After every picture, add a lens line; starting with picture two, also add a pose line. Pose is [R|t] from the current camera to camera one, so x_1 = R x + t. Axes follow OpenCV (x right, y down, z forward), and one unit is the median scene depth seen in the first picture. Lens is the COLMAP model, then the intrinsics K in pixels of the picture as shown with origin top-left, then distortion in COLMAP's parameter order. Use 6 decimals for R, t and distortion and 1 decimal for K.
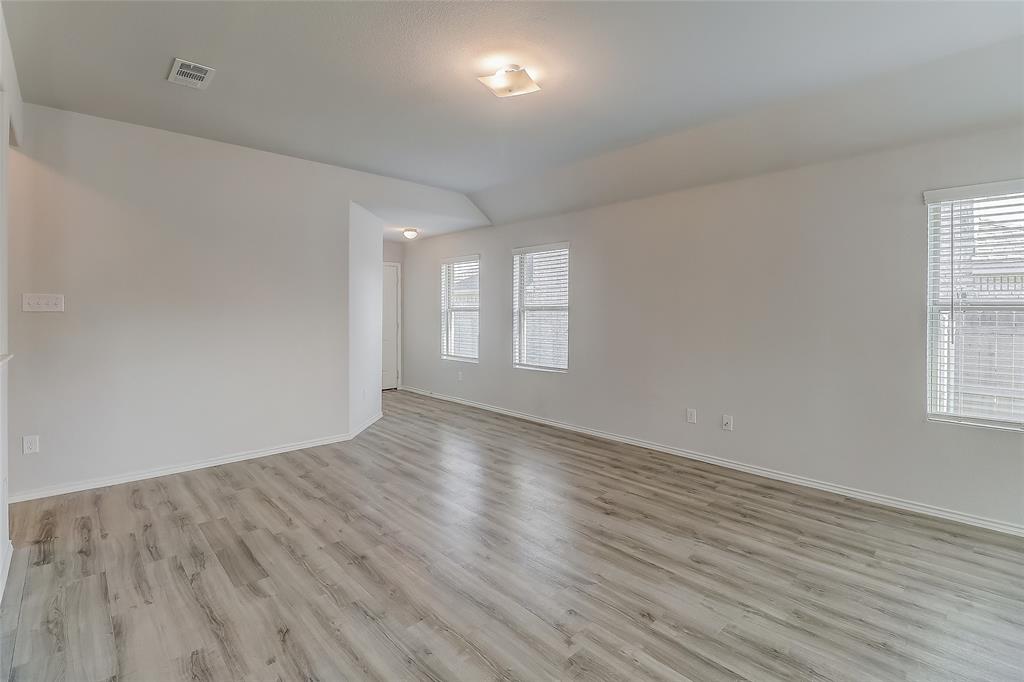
lens RADIAL K [[467.5, 0, 508.1], [0, 467.5, 311.6], [0, 0, 1]] dist [0.009691, -0.013047]
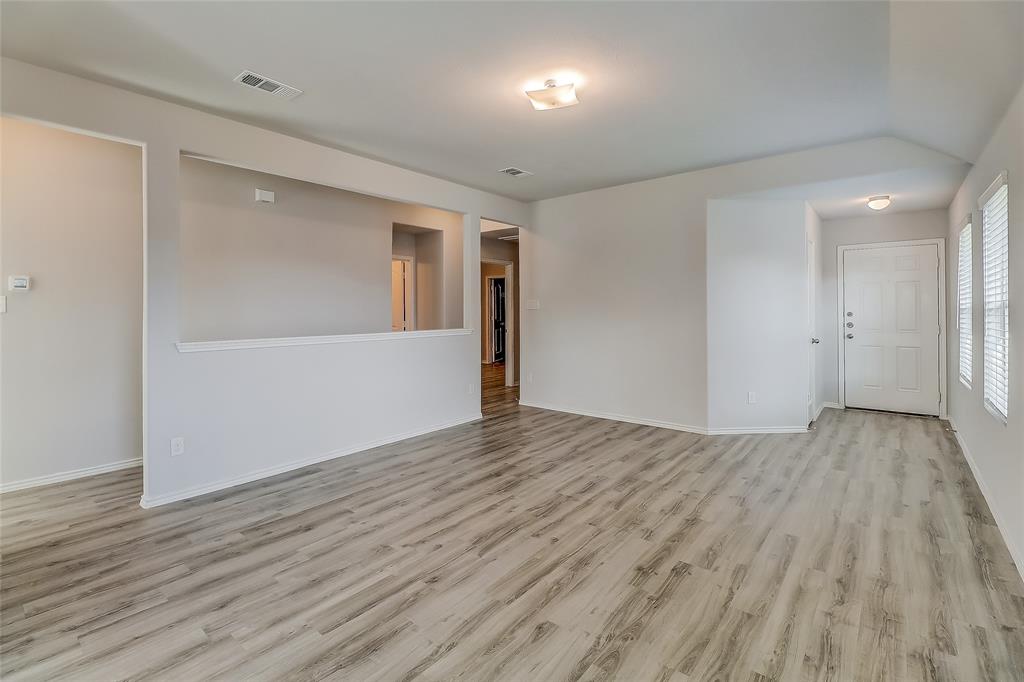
lens RADIAL K [[467.5, 0, 508.1], [0, 467.5, 311.6], [0, 0, 1]] dist [0.009691, -0.013047]
pose [[0.137489, 0.003600, -0.990497, 1.061931], [0.003760, 0.999984, 0.004157, 0.002002], [0.990496, -0.004295, 0.137473, 0.761789]]
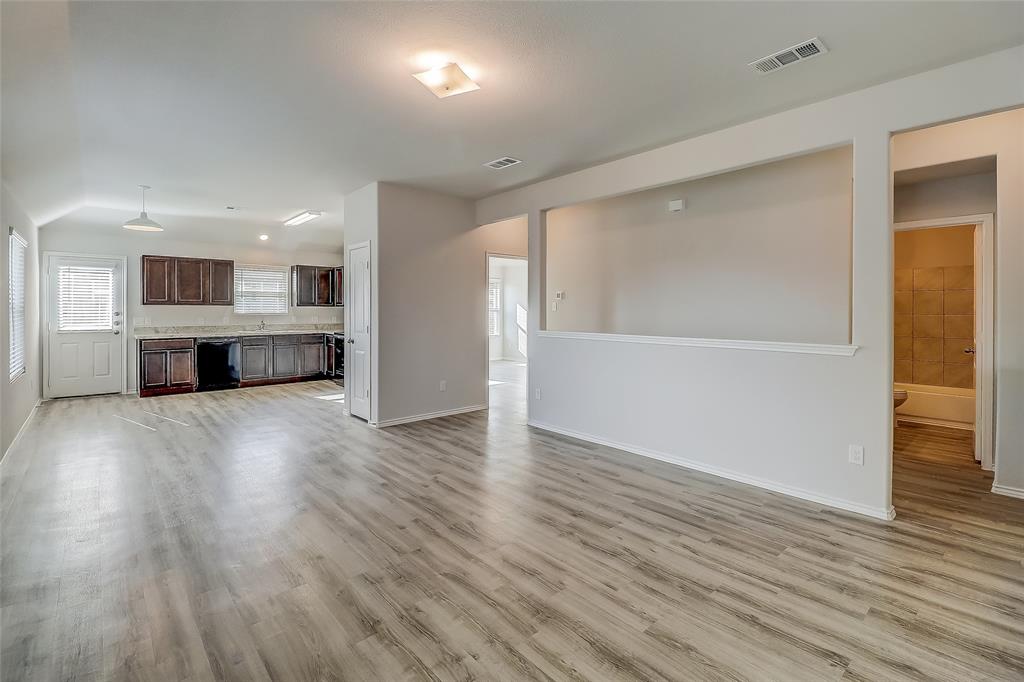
lens RADIAL K [[467.5, 0, 508.1], [0, 467.5, 311.6], [0, 0, 1]] dist [0.009691, -0.013047]
pose [[-0.999626, -0.001940, 0.027273, -0.155703], [-0.001800, 0.999985, 0.005129, -0.003987], [-0.027282, 0.005078, -0.999615, 2.025430]]
